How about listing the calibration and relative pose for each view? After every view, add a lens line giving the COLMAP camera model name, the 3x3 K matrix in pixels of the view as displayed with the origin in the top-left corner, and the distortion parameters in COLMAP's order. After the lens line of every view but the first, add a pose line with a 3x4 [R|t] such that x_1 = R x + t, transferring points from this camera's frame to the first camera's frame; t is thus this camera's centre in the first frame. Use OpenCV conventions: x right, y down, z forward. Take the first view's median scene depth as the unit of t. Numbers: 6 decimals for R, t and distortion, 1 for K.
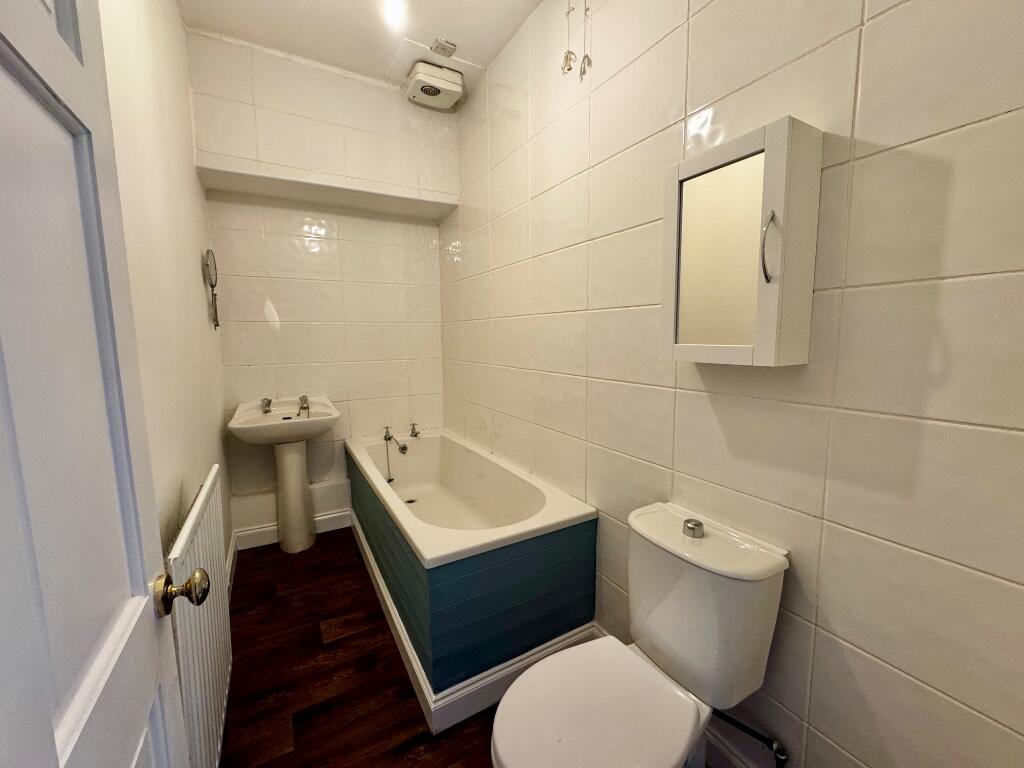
lens RADIAL K [[407.7, 0, 512.7], [0, 407.7, 381.6], [0, 0, 1]] dist [-0.004328, 0.000655]
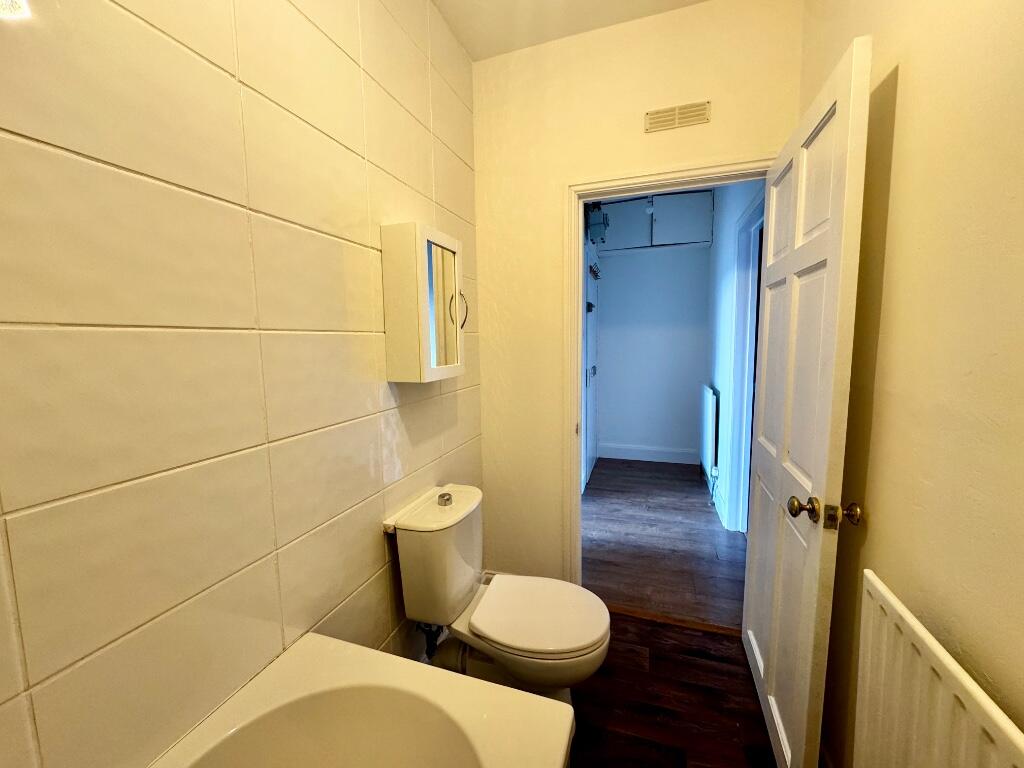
lens RADIAL K [[407.7, 0, 513.1], [0, 407.7, 383.3], [0, 0, 1]] dist [-0.004328, 0.000655]
pose [[-0.660368, -0.063021, 0.748293, -0.661165], [0.097001, 0.980965, 0.168219, -0.218618], [-0.744651, 0.183671, -0.641685, 1.500823]]
